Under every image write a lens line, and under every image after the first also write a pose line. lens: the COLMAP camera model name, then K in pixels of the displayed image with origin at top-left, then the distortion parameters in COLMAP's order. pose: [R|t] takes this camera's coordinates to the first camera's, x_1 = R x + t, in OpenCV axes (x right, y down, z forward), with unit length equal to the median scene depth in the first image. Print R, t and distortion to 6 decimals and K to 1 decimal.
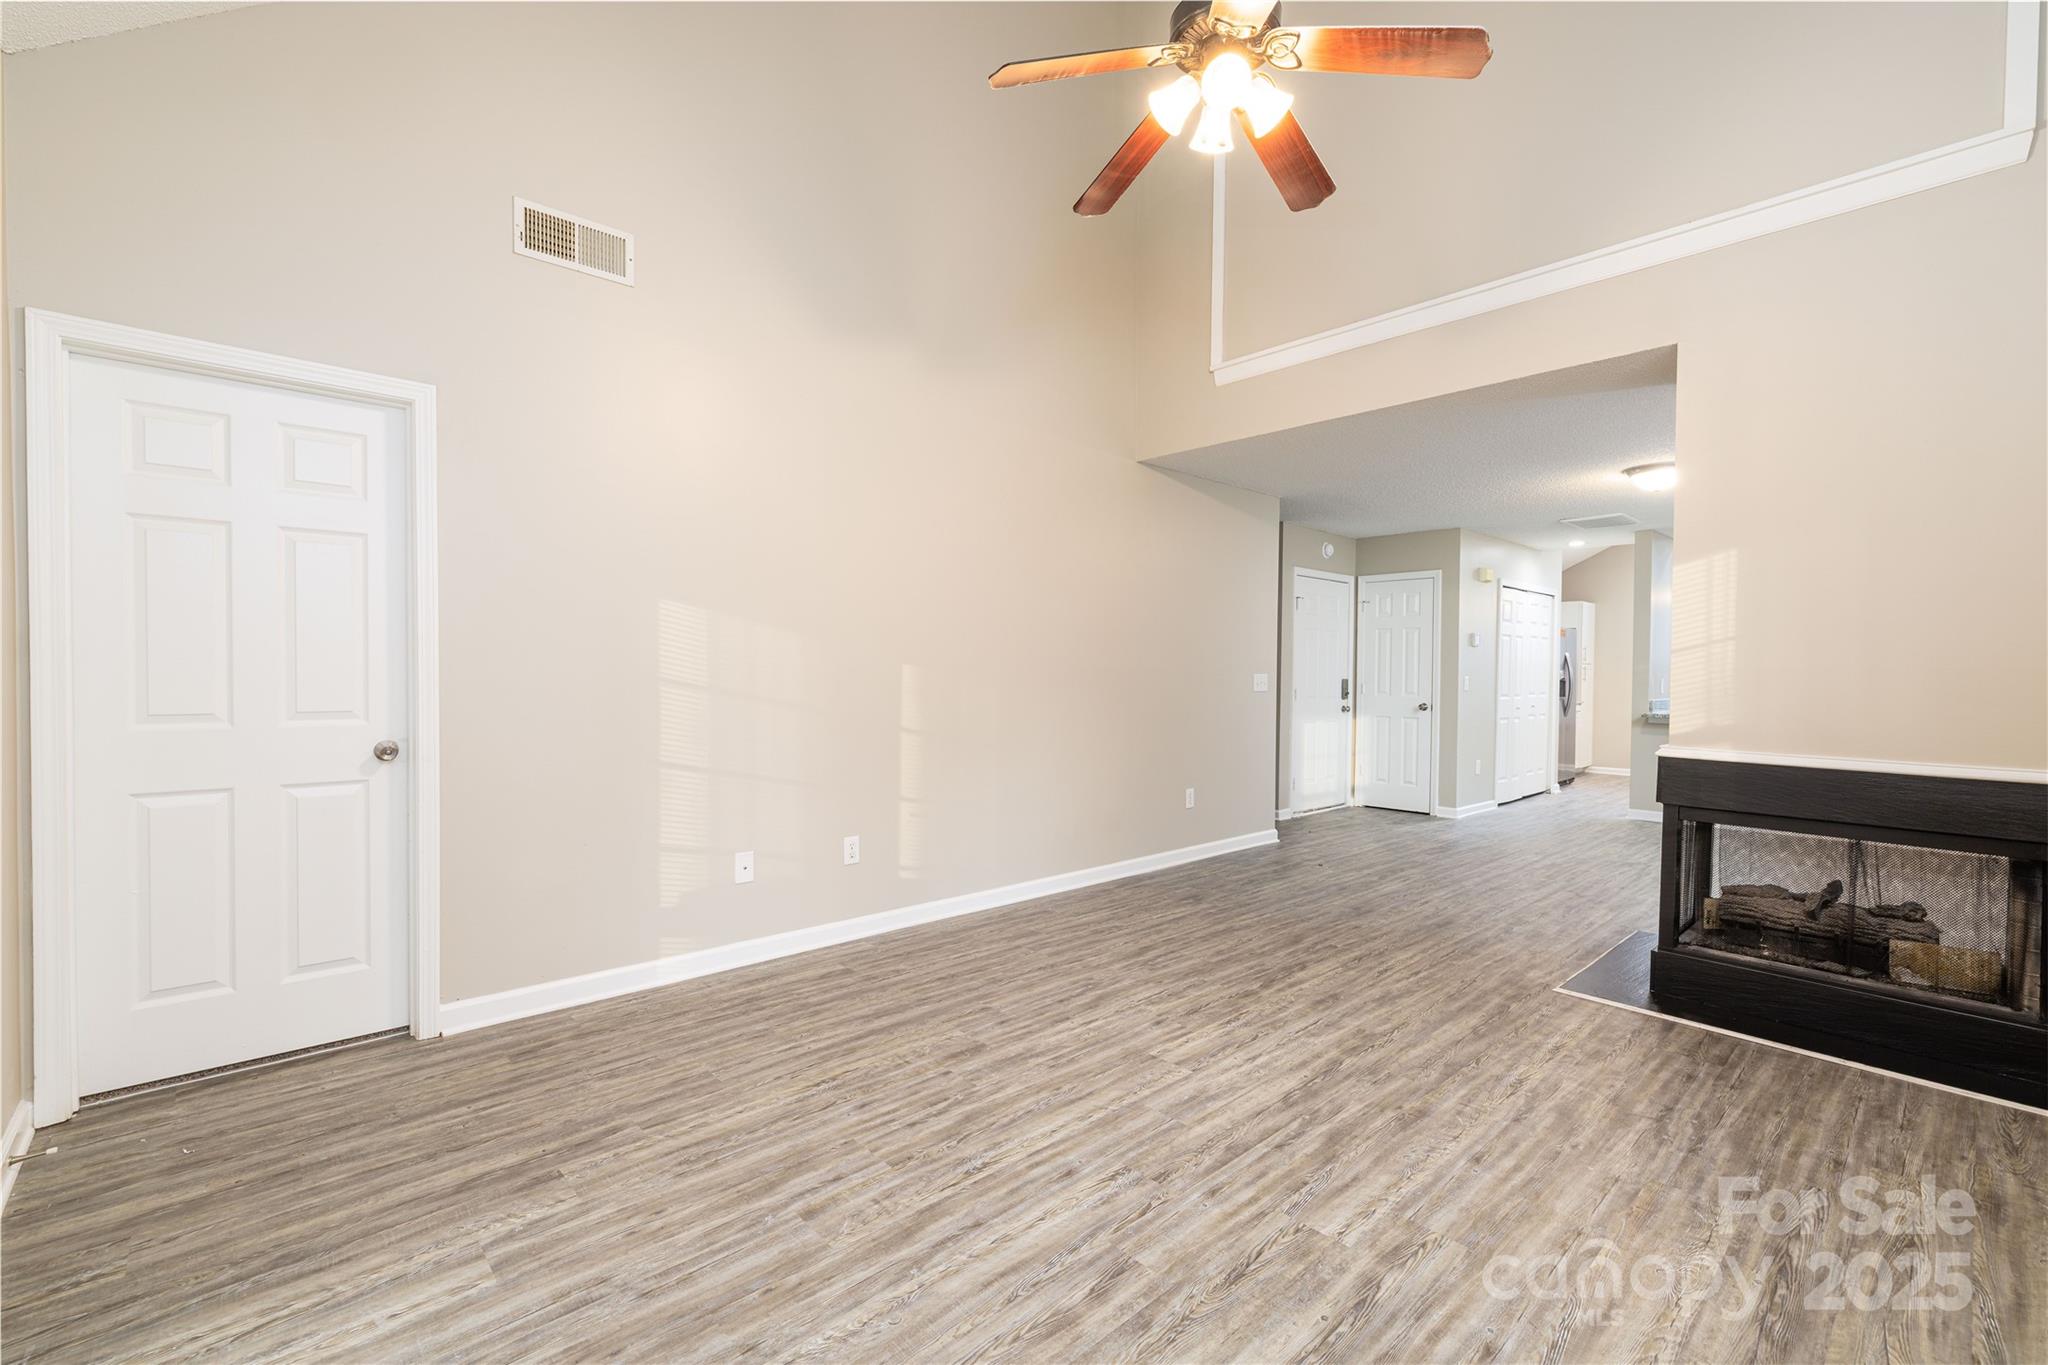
lens RADIAL K [[888.2, 0, 1056.0], [0, 888.2, 678.1], [0, 0, 1]] dist [0.000888, 0.010597]
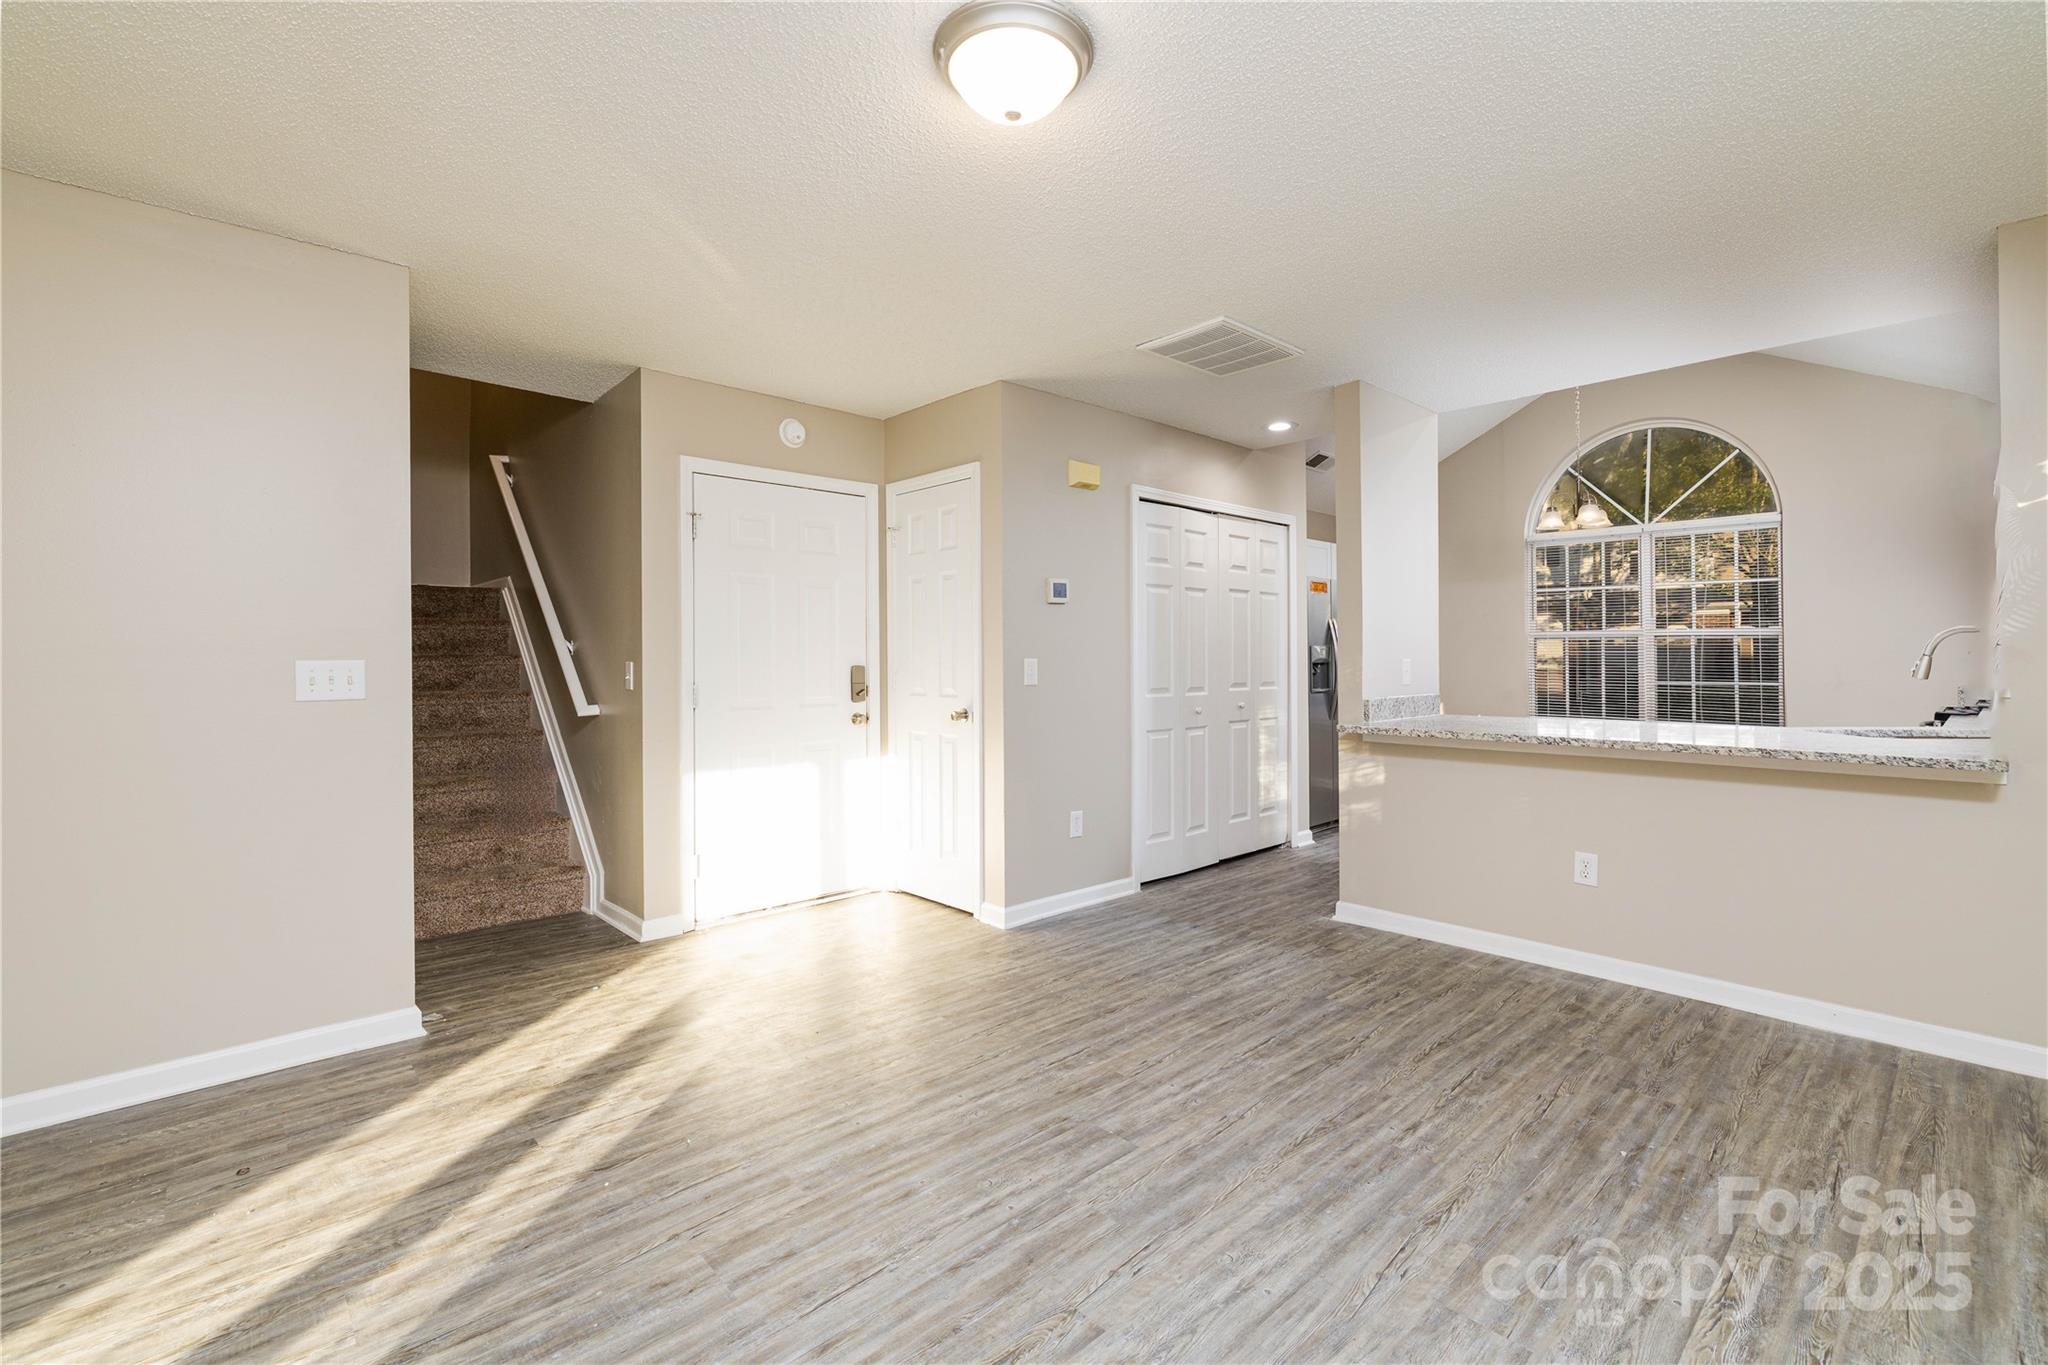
lens RADIAL K [[899.6, 0, 1024.8], [0, 899.6, 656.3], [0, 0, 1]] dist [-0.002445, -0.000148]
pose [[0.999822, -0.013188, -0.013472, 0.087317], [0.012963, 0.999777, -0.016654, 0.001245], [0.013689, 0.016476, 0.999771, 0.086004]]
